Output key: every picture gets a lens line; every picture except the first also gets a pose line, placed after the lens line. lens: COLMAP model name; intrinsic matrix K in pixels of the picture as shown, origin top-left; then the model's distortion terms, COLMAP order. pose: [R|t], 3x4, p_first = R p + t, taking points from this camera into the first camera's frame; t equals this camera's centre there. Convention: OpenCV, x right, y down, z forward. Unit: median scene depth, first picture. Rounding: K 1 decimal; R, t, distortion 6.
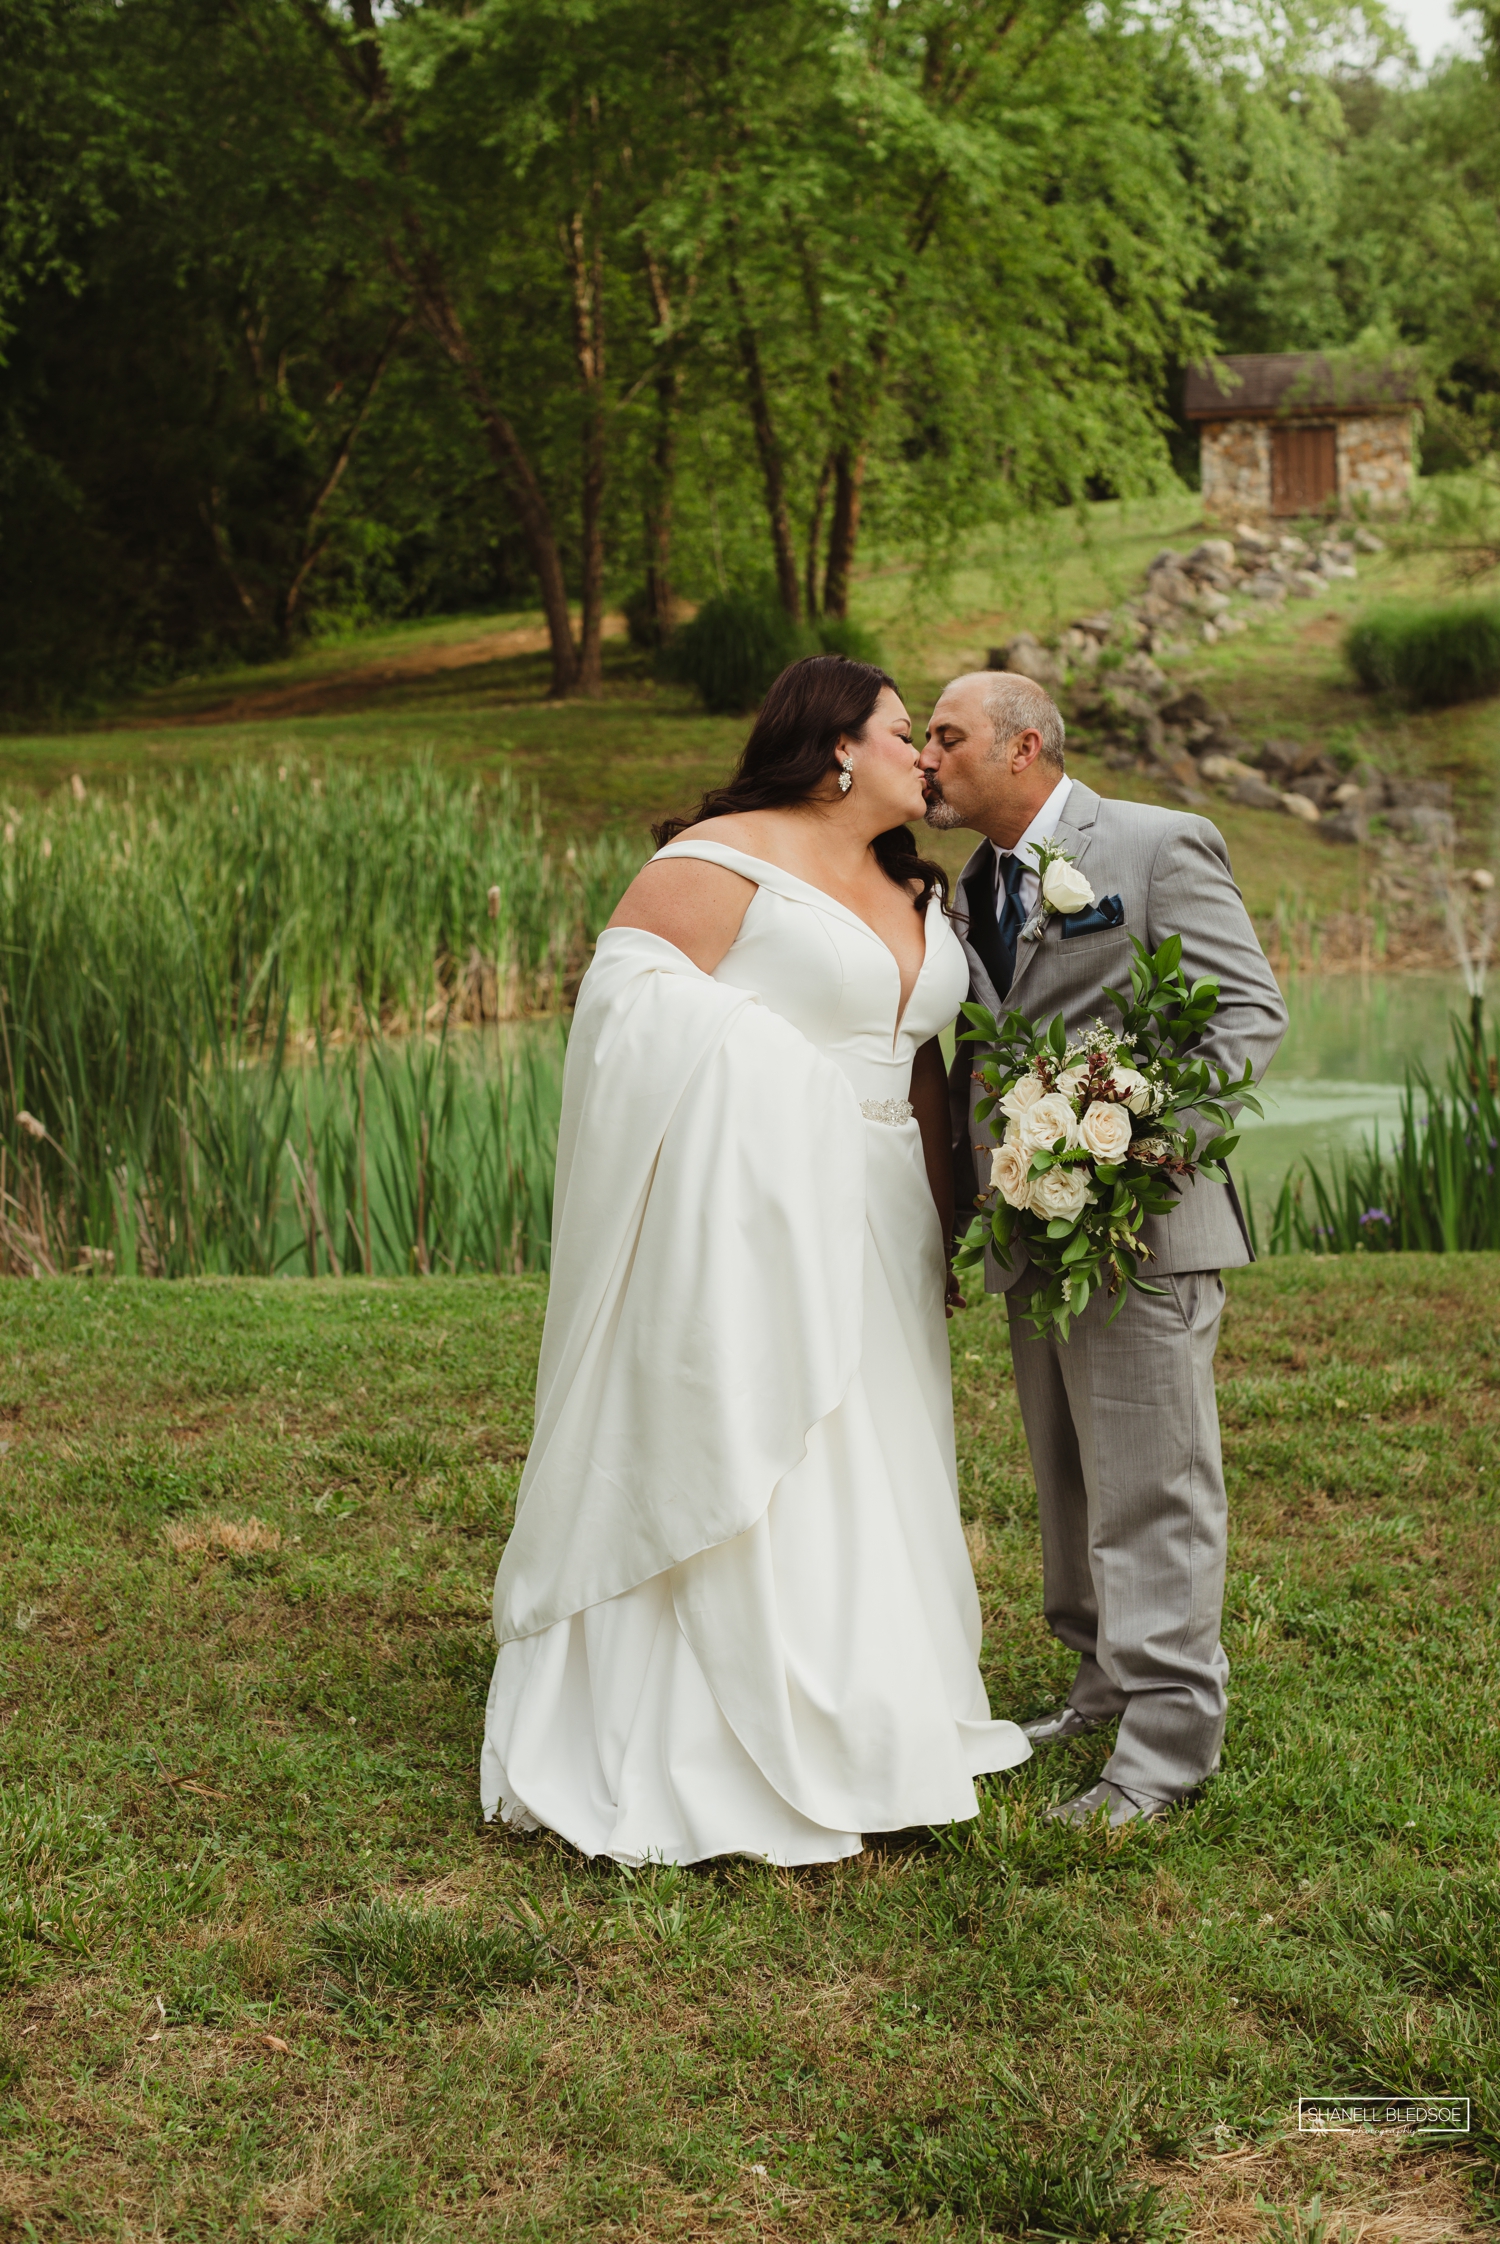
lens RADIAL K [[3333.6, 0, 750.0], [0, 3333.6, 1122.0], [0, 0, 1]] dist [-0.190688, 0.443220]
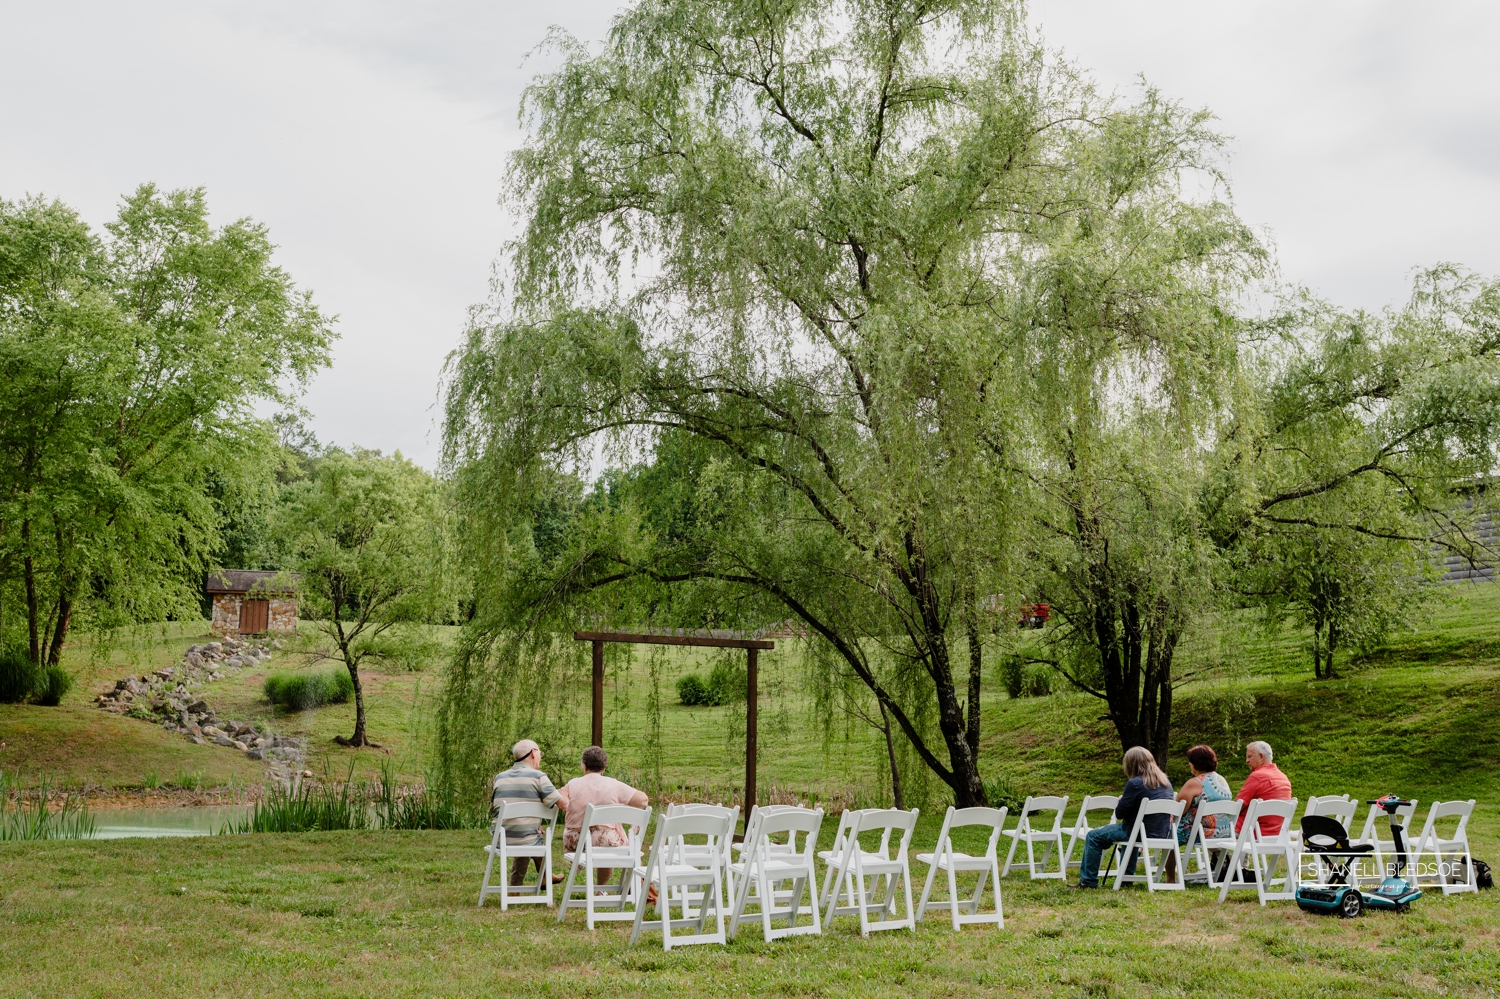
lens RADIAL K [[1456.6, 0, 749.6], [0, 1456.6, 481.1], [0, 0, 1]] dist [-0.074133, 0.143989]
pose [[0.880106, 0.113656, 0.460973, -0.030223], [0.021605, 0.960331, -0.278024, 0.028978], [-0.474286, 0.254650, 0.842738, -0.204334]]
